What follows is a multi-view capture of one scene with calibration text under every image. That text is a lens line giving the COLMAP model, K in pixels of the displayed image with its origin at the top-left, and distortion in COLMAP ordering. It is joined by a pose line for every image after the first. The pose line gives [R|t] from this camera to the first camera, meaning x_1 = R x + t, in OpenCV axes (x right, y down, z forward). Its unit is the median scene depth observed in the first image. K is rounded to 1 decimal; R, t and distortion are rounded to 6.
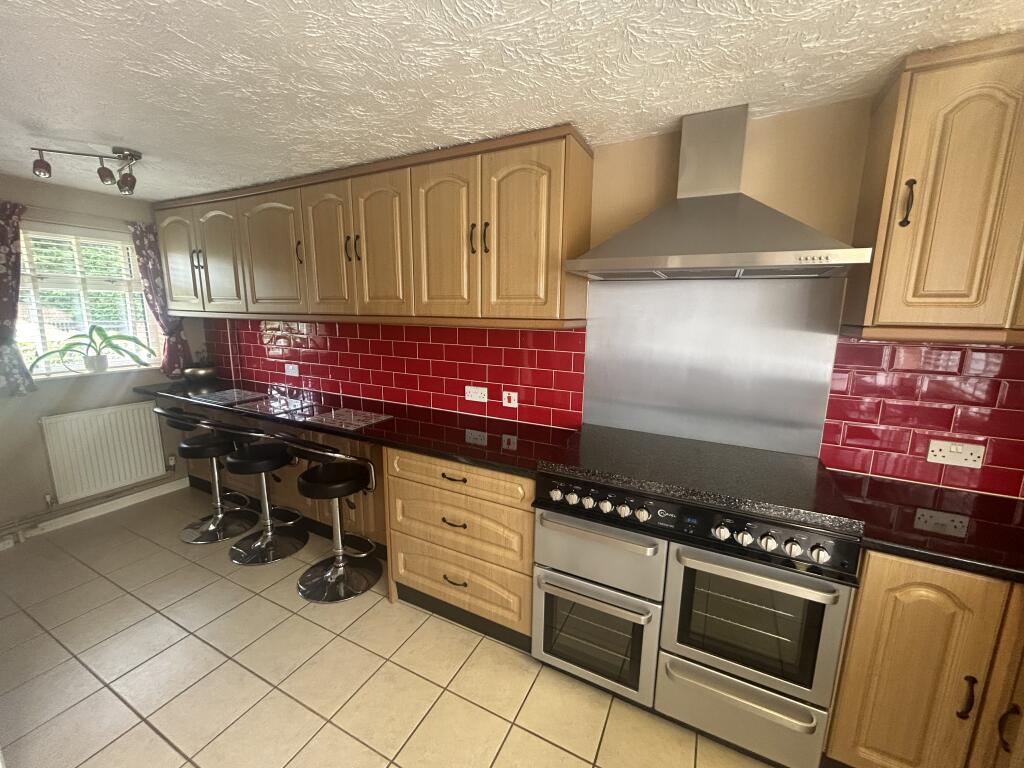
lens RADIAL K [[412.9, 0, 511.0], [0, 412.9, 382.0], [0, 0, 1]] dist [-0.003841, 0.000082]
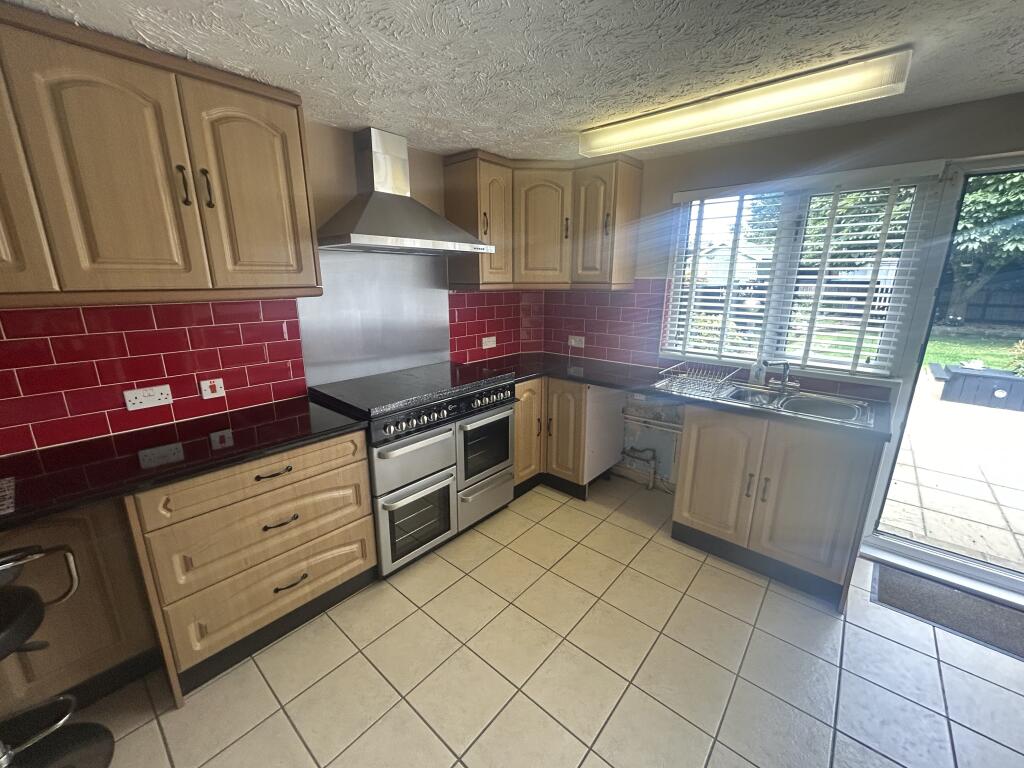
lens RADIAL K [[412.9, 0, 511.6], [0, 412.9, 384.4], [0, 0, 1]] dist [-0.003841, 0.000082]
pose [[0.237662, -0.254146, 0.937511, -0.791217], [0.171881, 0.960937, 0.216924, -0.053035], [-0.956020, 0.109586, 0.272061, 0.255015]]
